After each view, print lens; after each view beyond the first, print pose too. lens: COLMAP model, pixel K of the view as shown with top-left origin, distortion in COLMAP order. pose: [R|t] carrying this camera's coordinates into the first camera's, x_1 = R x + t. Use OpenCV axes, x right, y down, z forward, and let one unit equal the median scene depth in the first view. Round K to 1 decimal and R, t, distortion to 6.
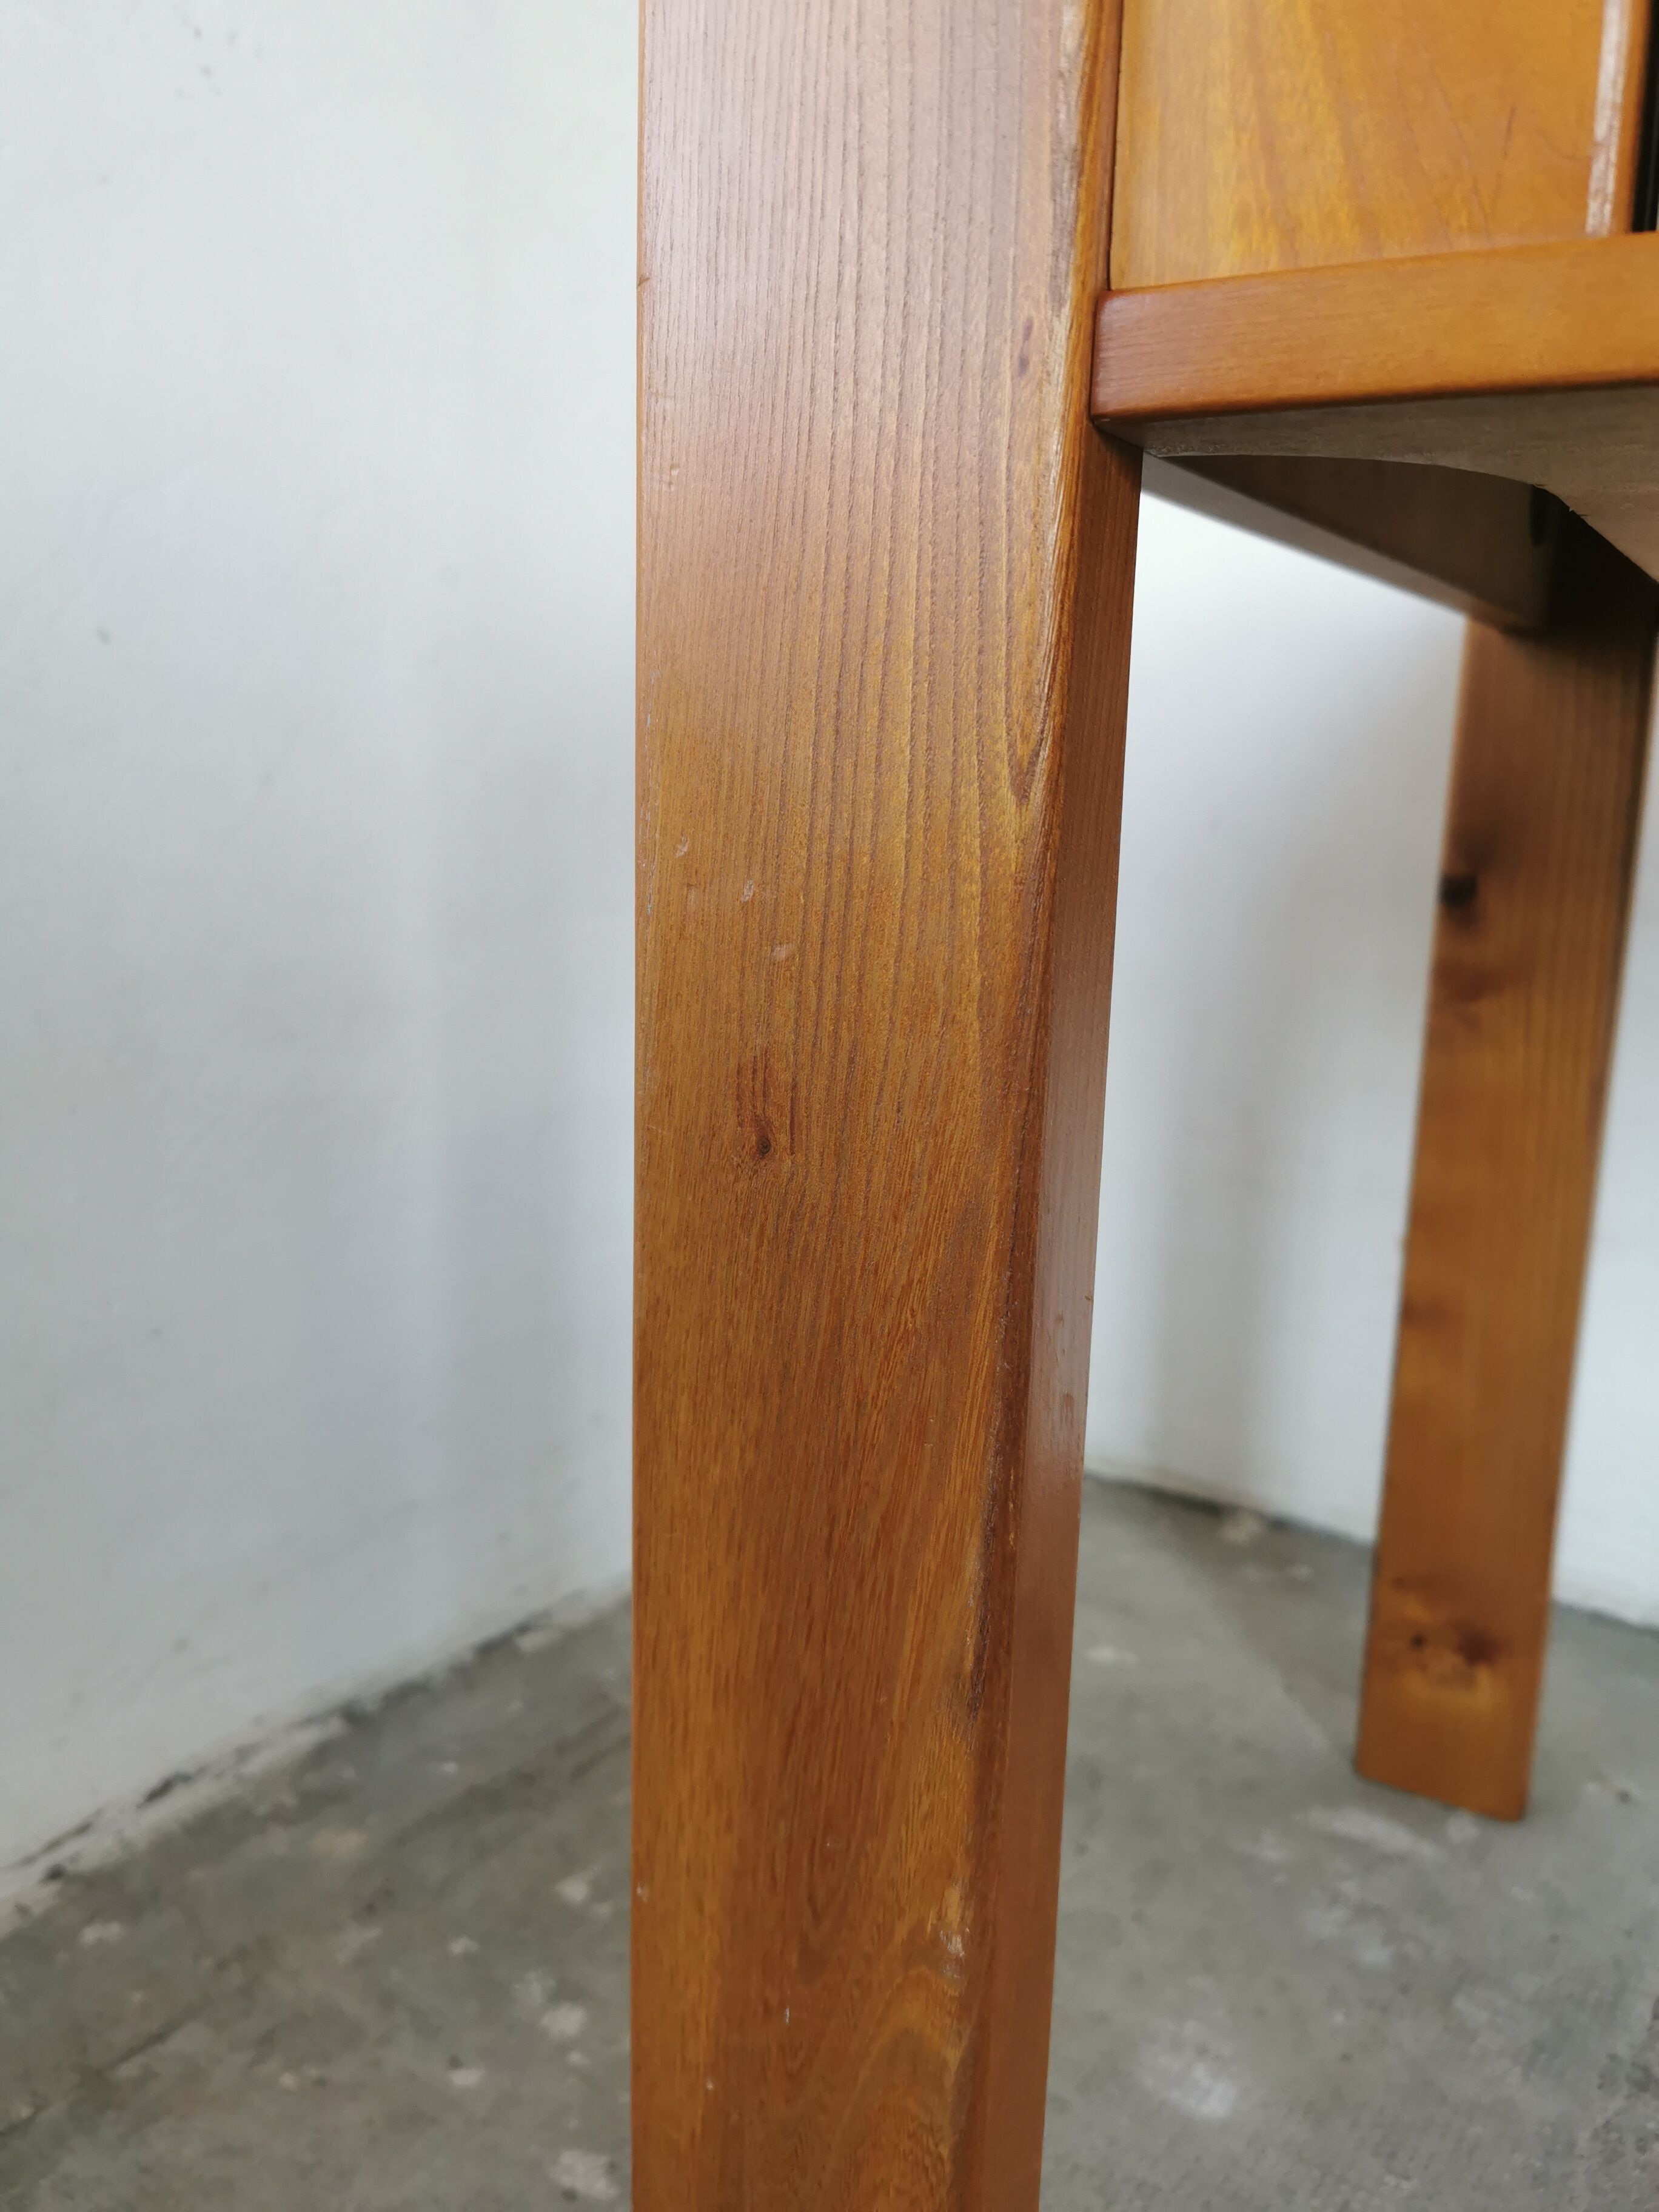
lens RADIAL K [[1724.7, 0, 825.9], [0, 1724.7, 1100.6], [0, 0, 1]] dist [0.046216, -0.074853]
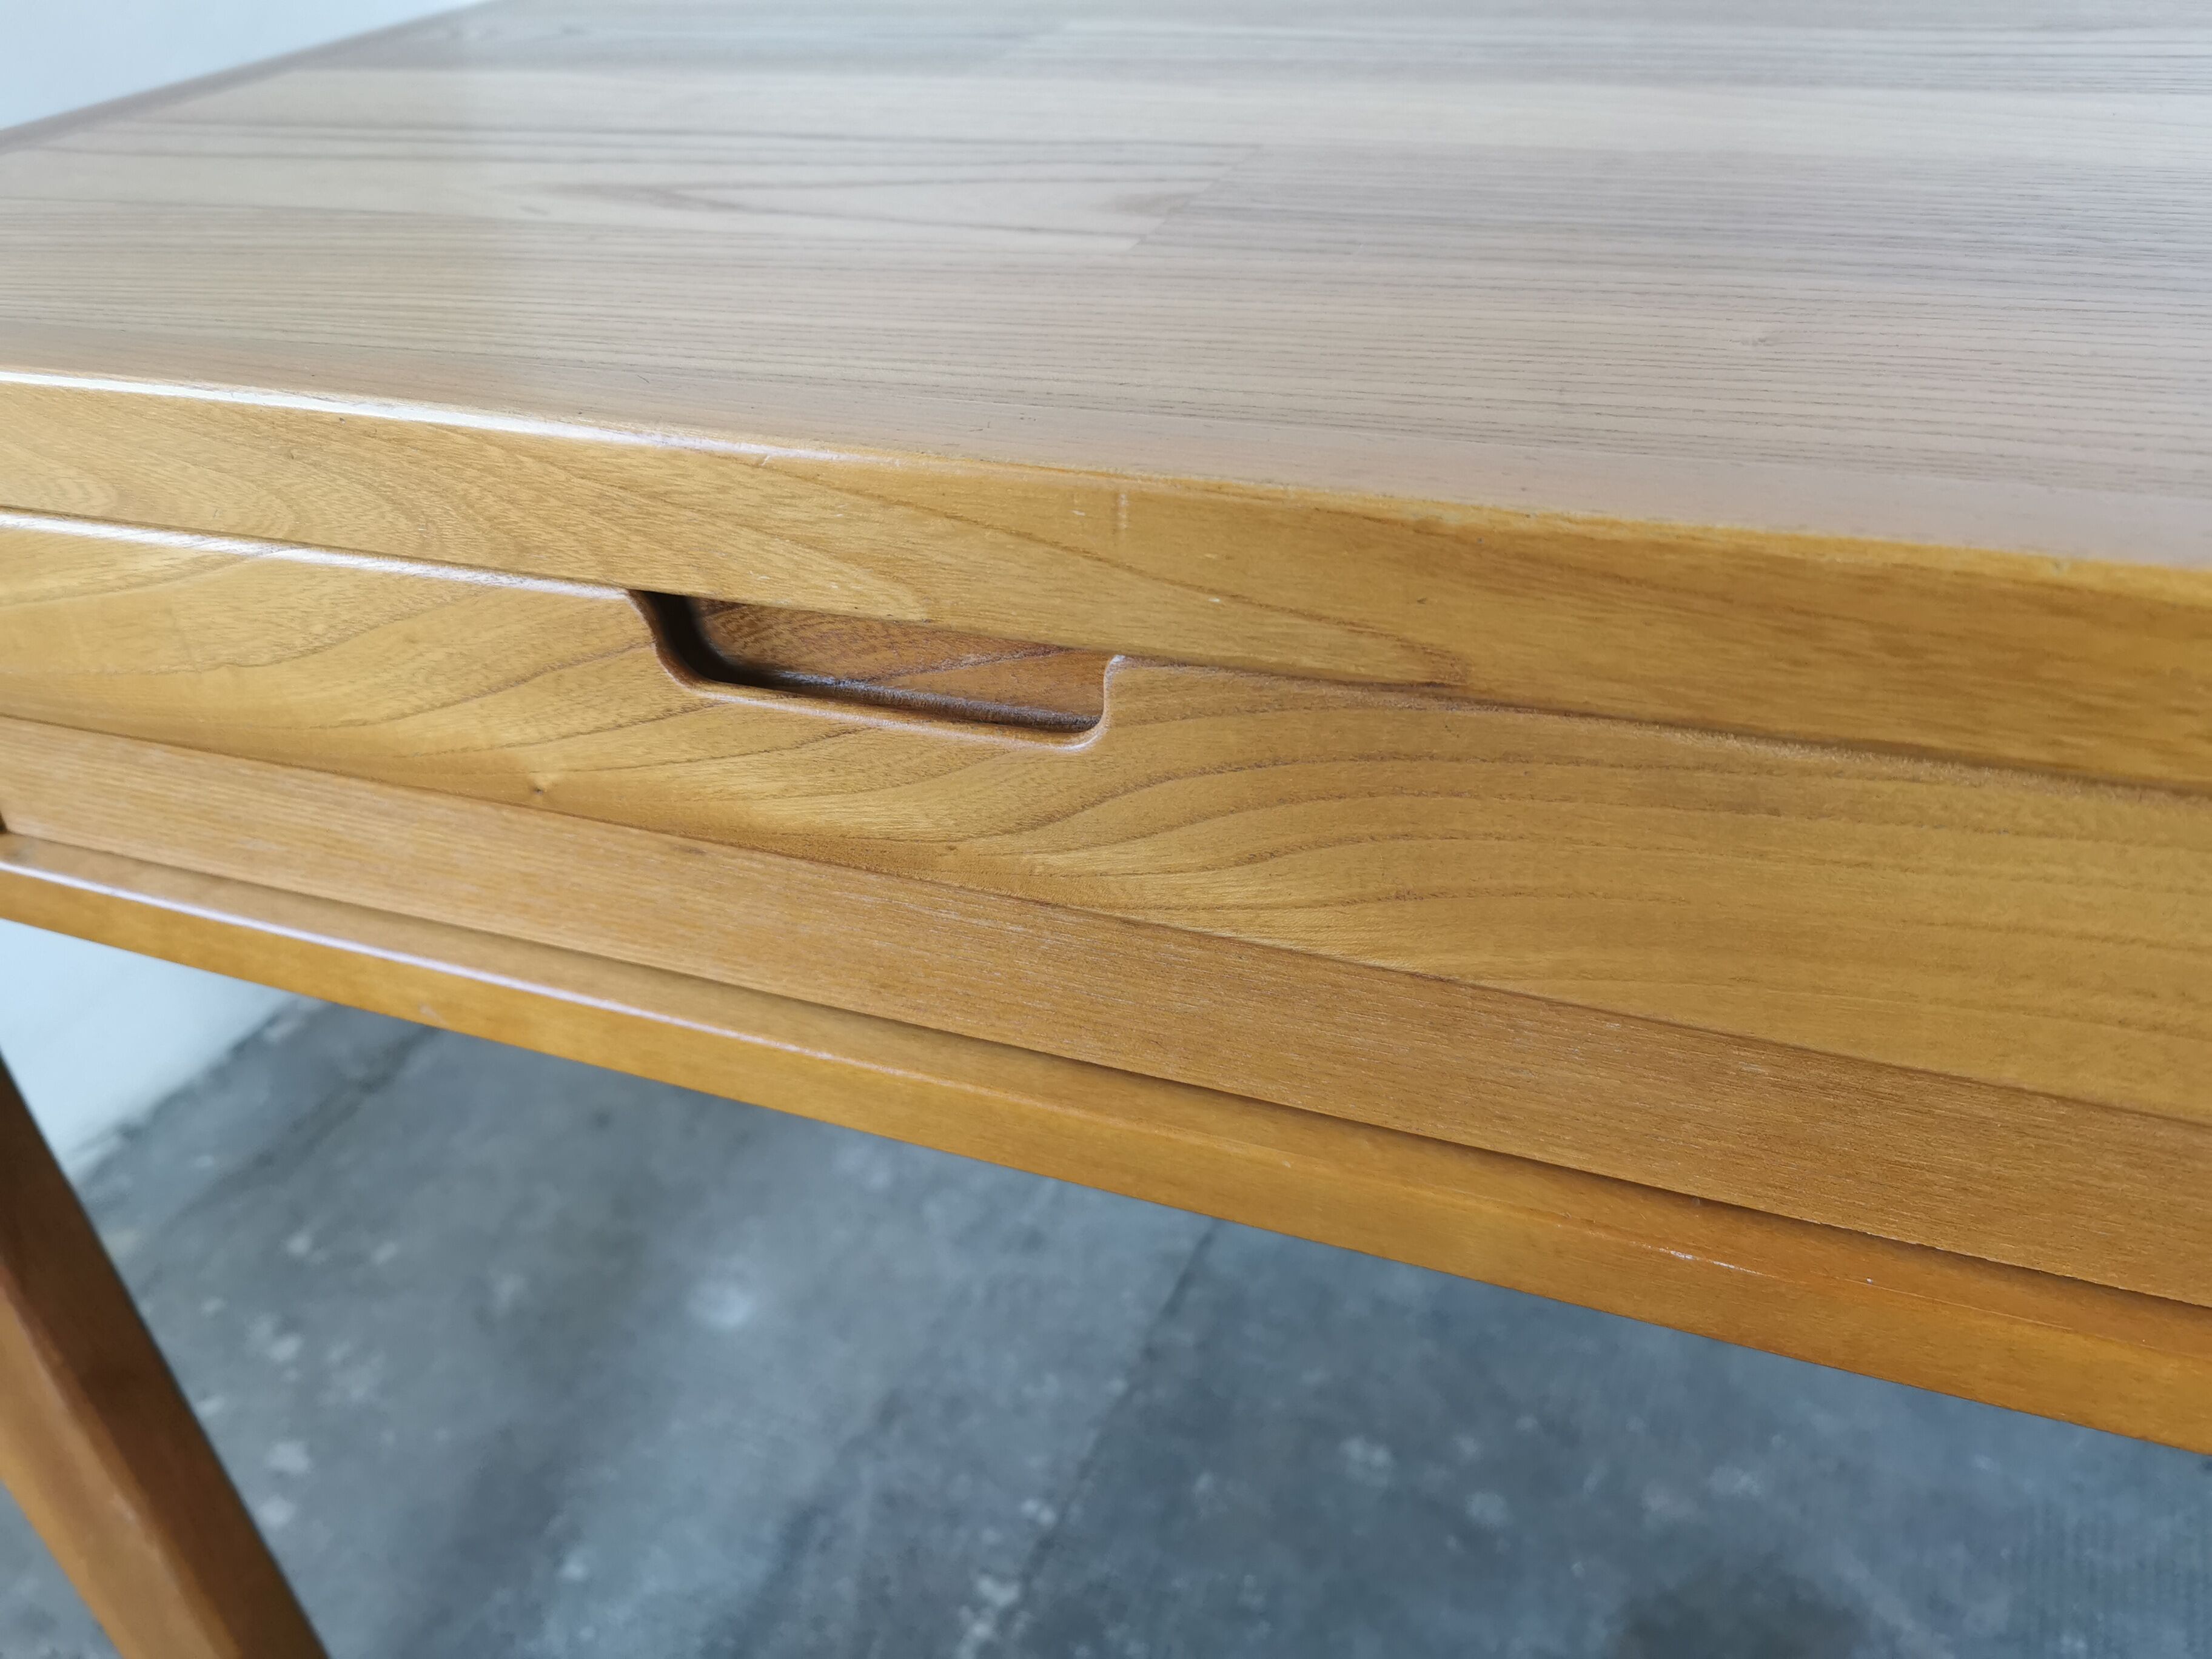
lens RADIAL K [[1754.1, 0, 1104.7], [0, 1754.1, 824.0], [0, 0, 1]] dist [0.033125, -0.076657]
pose [[0.979585, -0.174726, 0.099422, 0.402267], [0.123782, 0.913924, 0.386551, -0.303667], [-0.158405, -0.366352, 0.916894, -0.237502]]
